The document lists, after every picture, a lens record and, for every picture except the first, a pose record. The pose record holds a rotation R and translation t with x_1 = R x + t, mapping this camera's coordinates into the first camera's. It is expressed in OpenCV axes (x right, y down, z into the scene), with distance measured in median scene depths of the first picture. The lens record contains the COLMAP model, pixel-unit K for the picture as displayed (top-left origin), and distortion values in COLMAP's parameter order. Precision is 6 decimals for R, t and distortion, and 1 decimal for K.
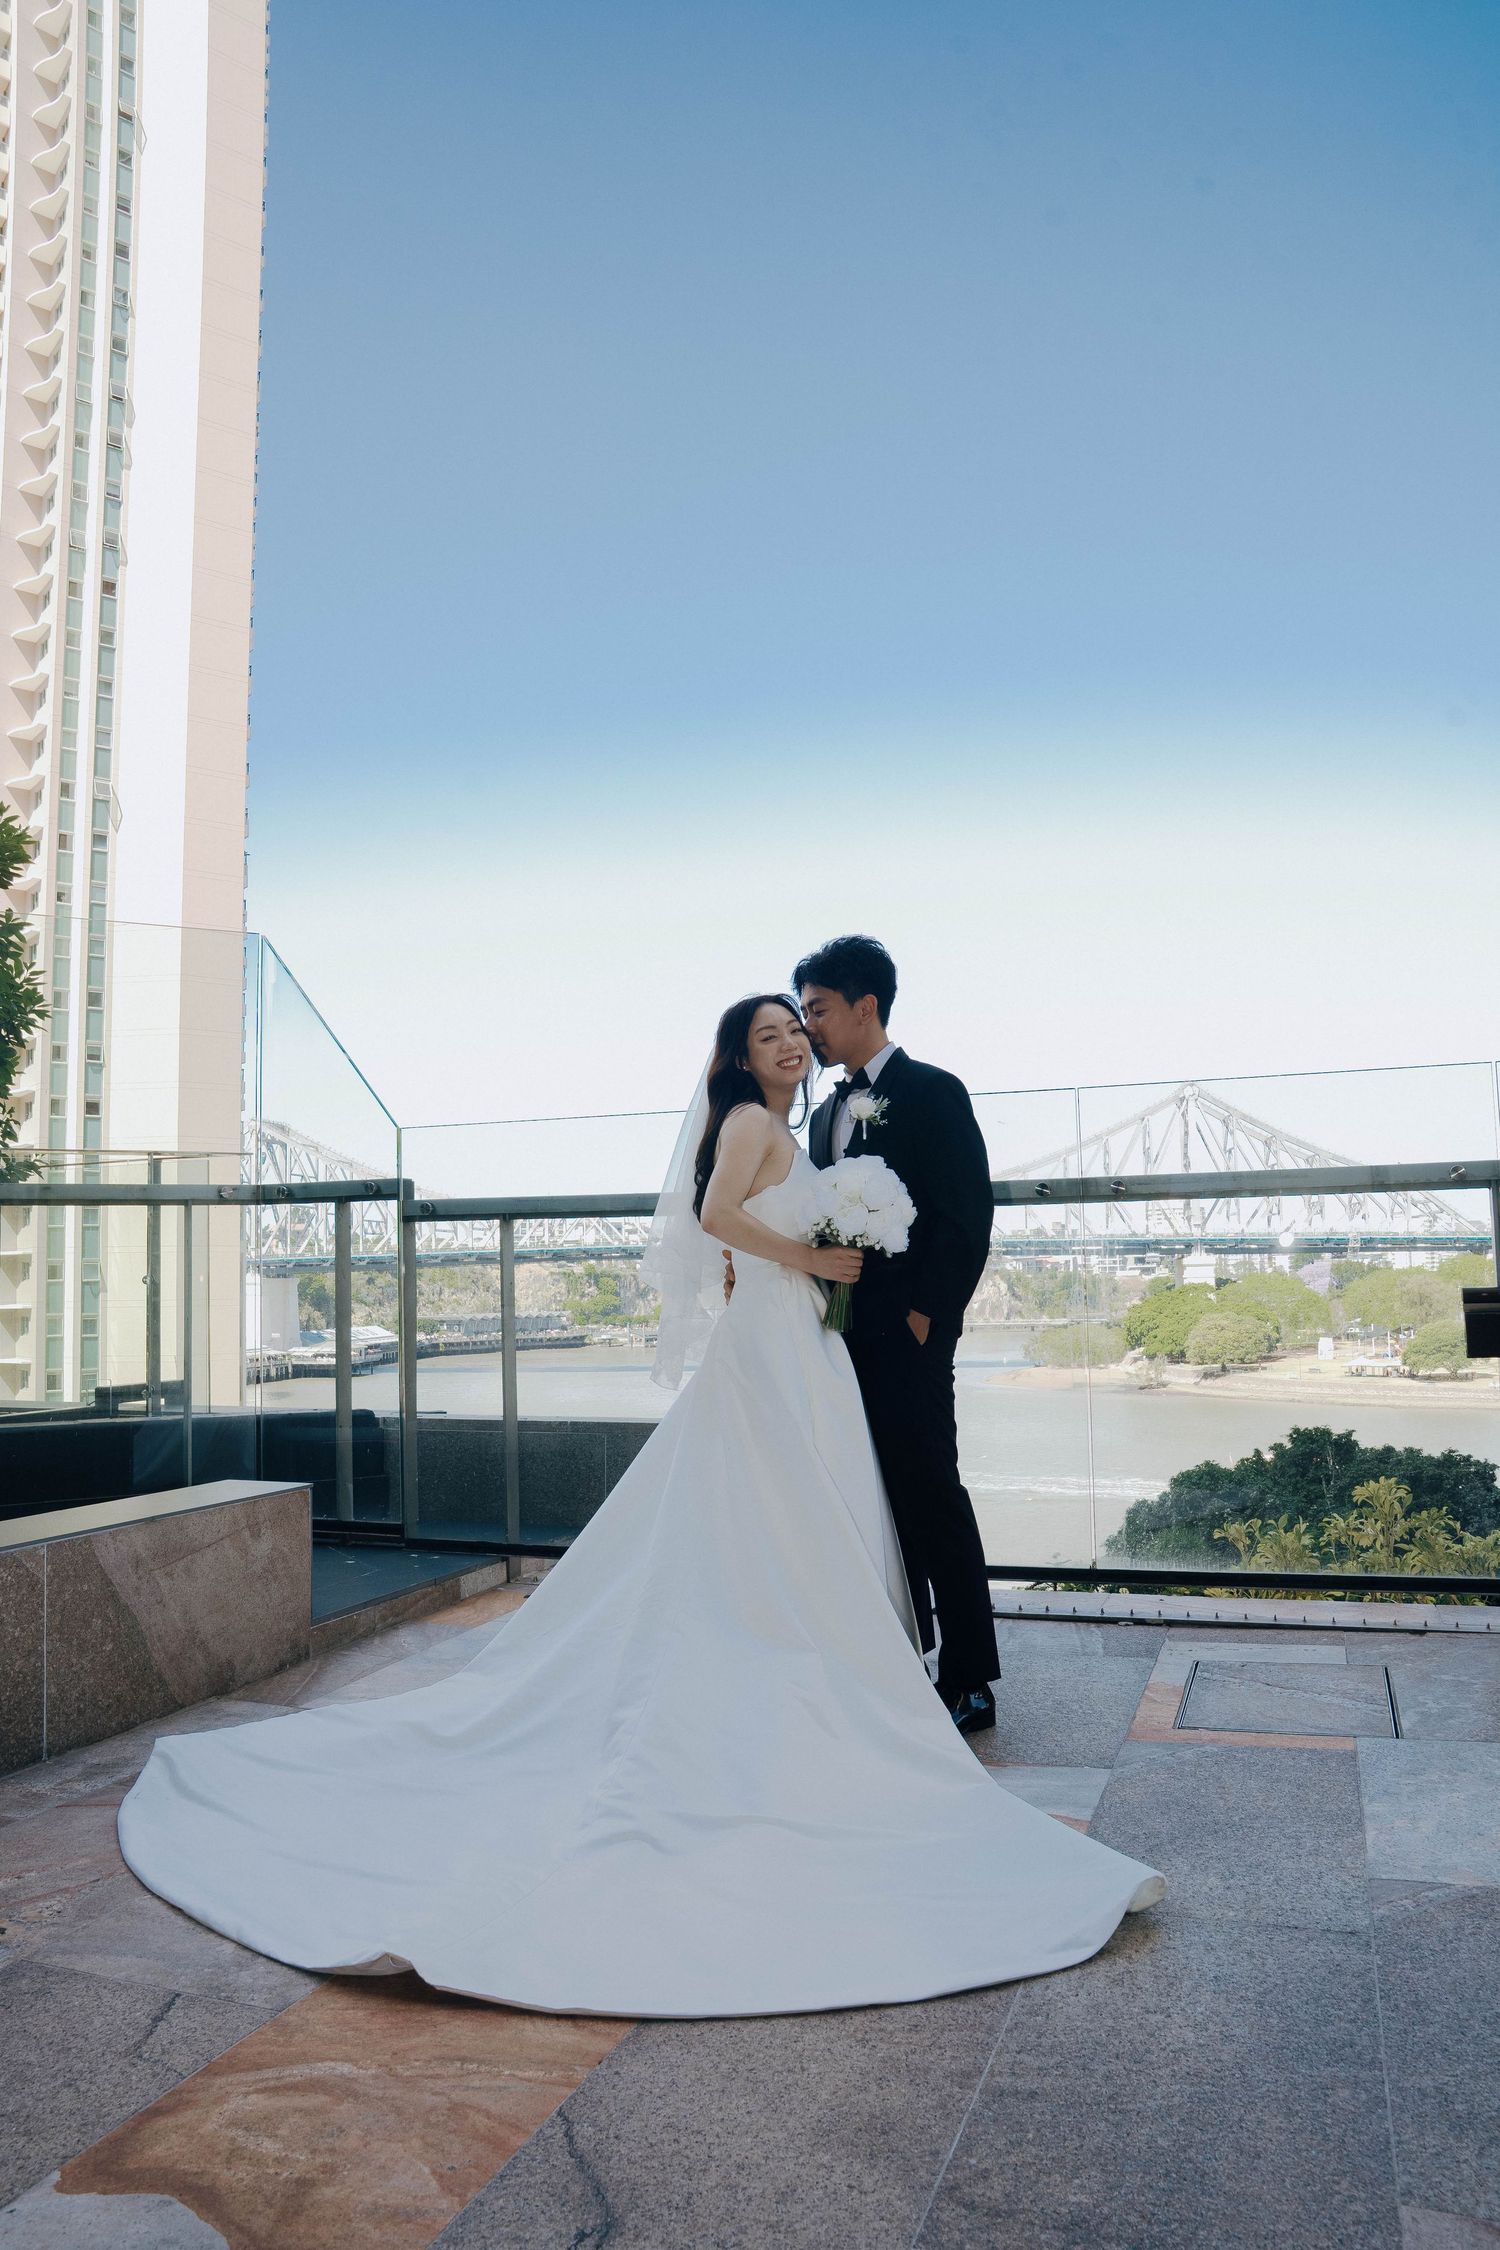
lens RADIAL K [[1613.8, 0, 739.0], [0, 1613.8, 1141.1], [0, 0, 1]] dist [-0.136214, 0.113439]
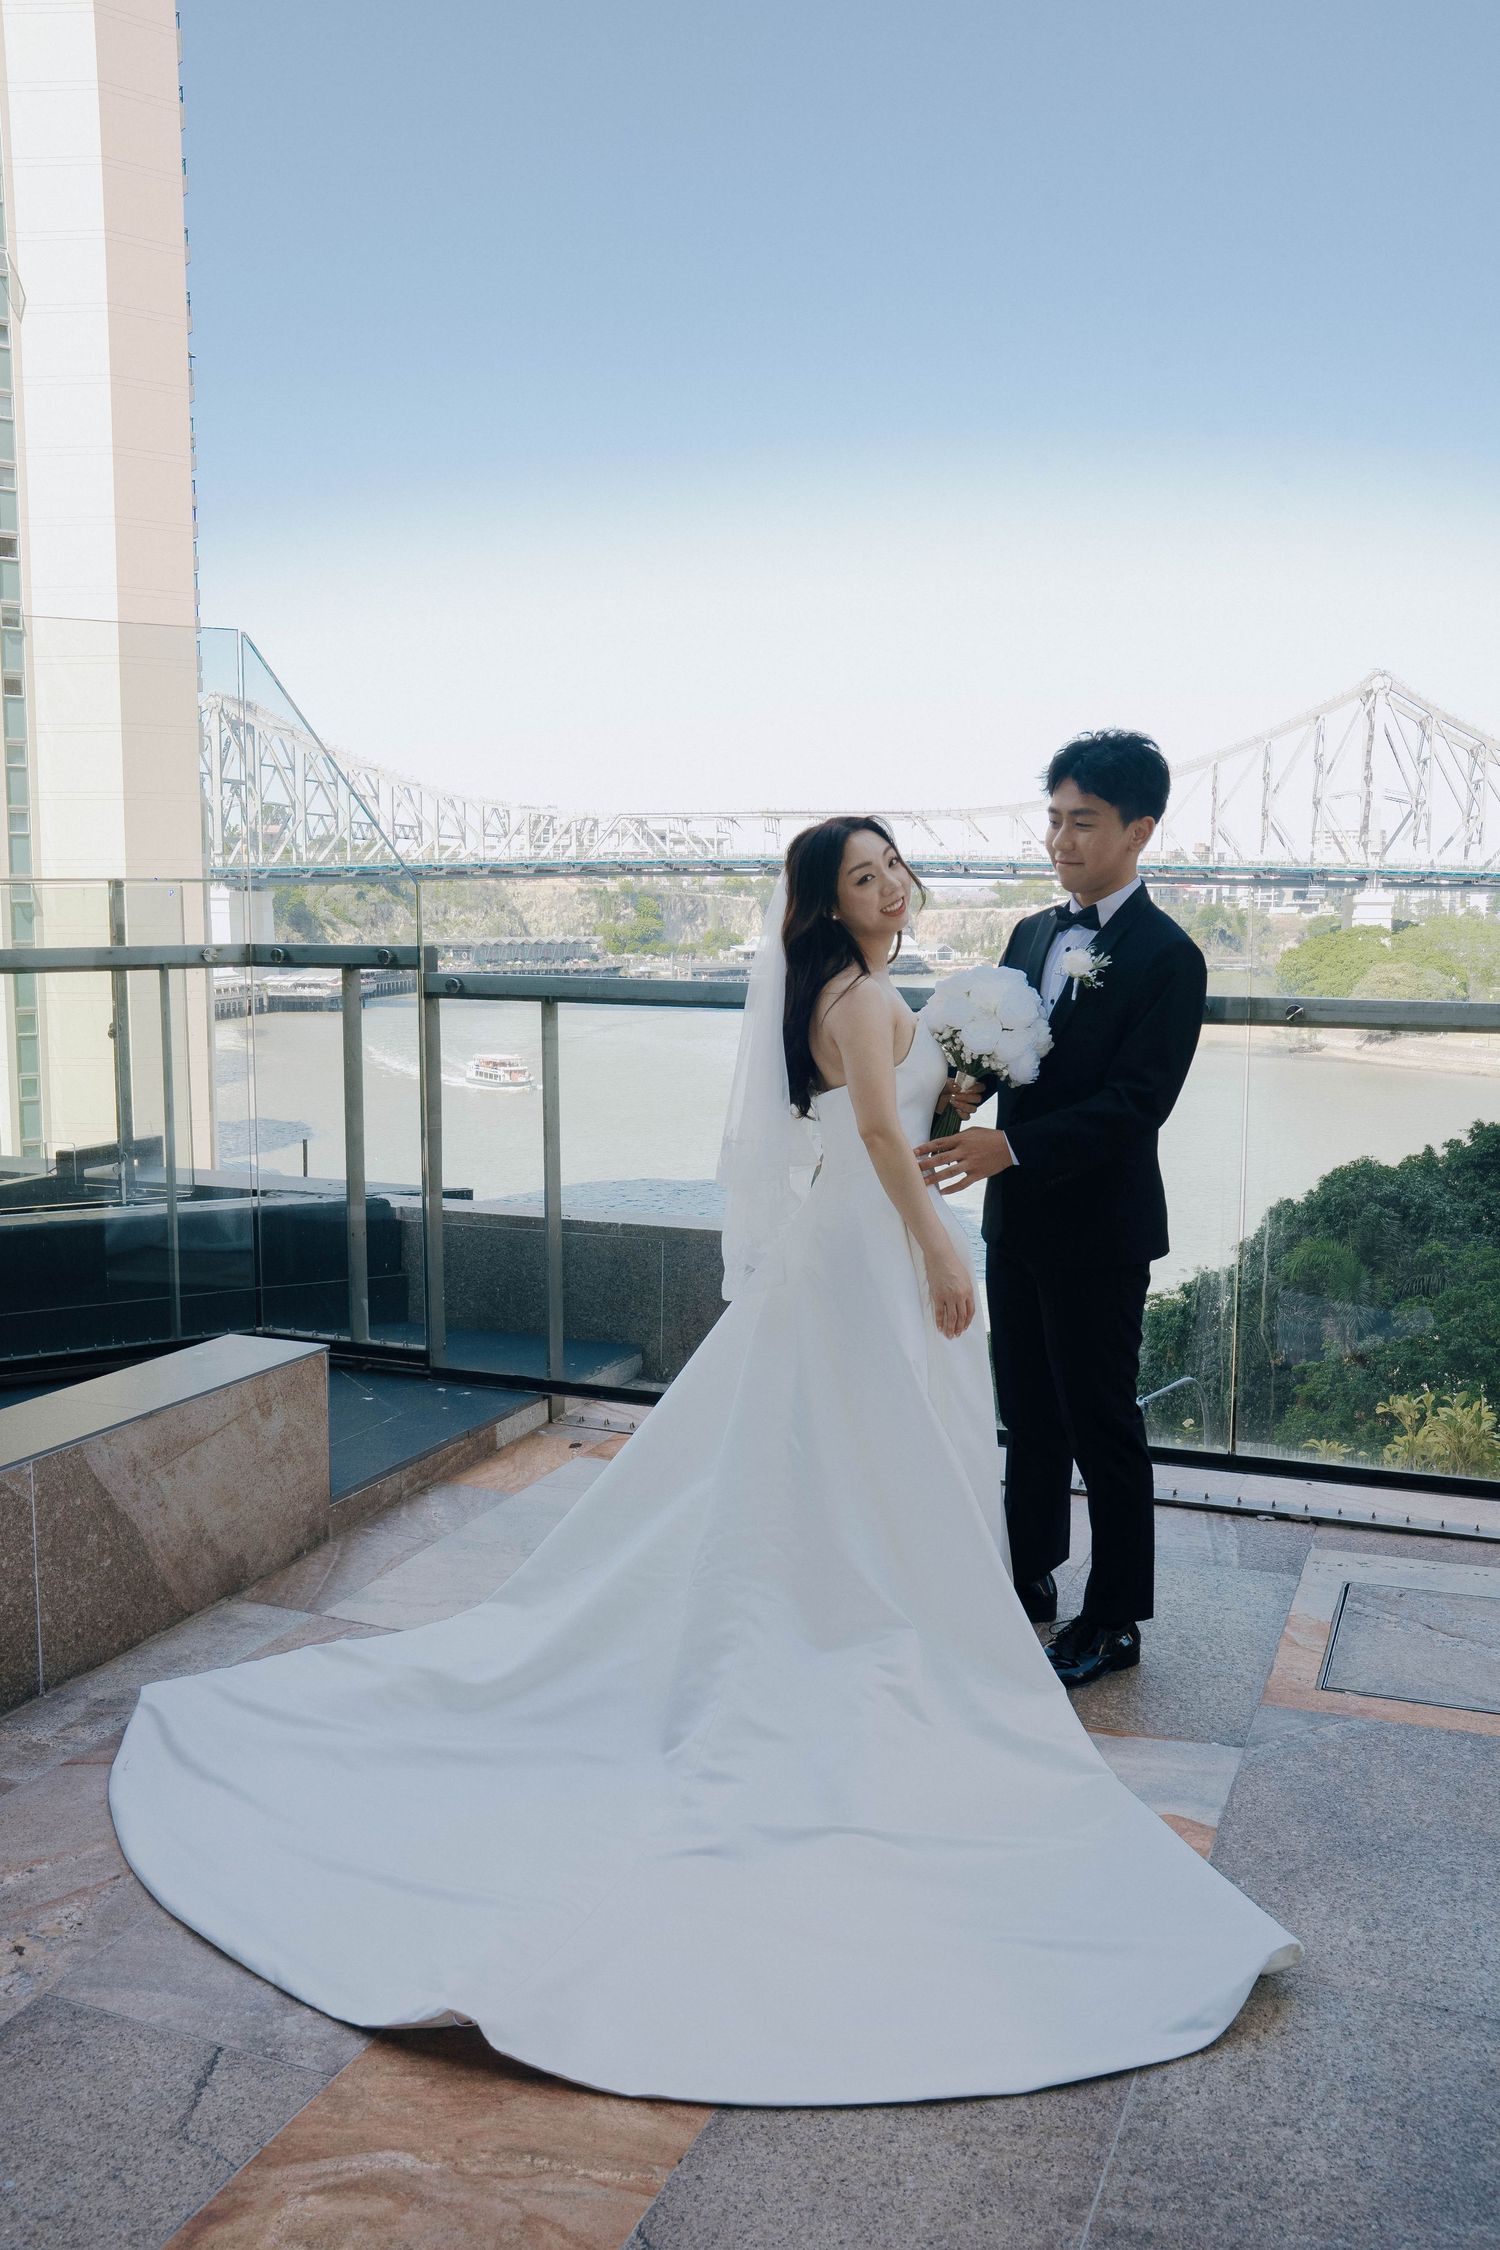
lens RADIAL K [[1950.0, 0, 743.0], [0, 1950.0, 1163.7], [0, 0, 1]] dist [-0.092343, 0.167235]
pose [[0.999176, 0.028777, -0.028627, -0.021389], [-0.021773, 0.975179, 0.220345, -0.146573], [0.034257, -0.219540, 0.975002, 0.005922]]
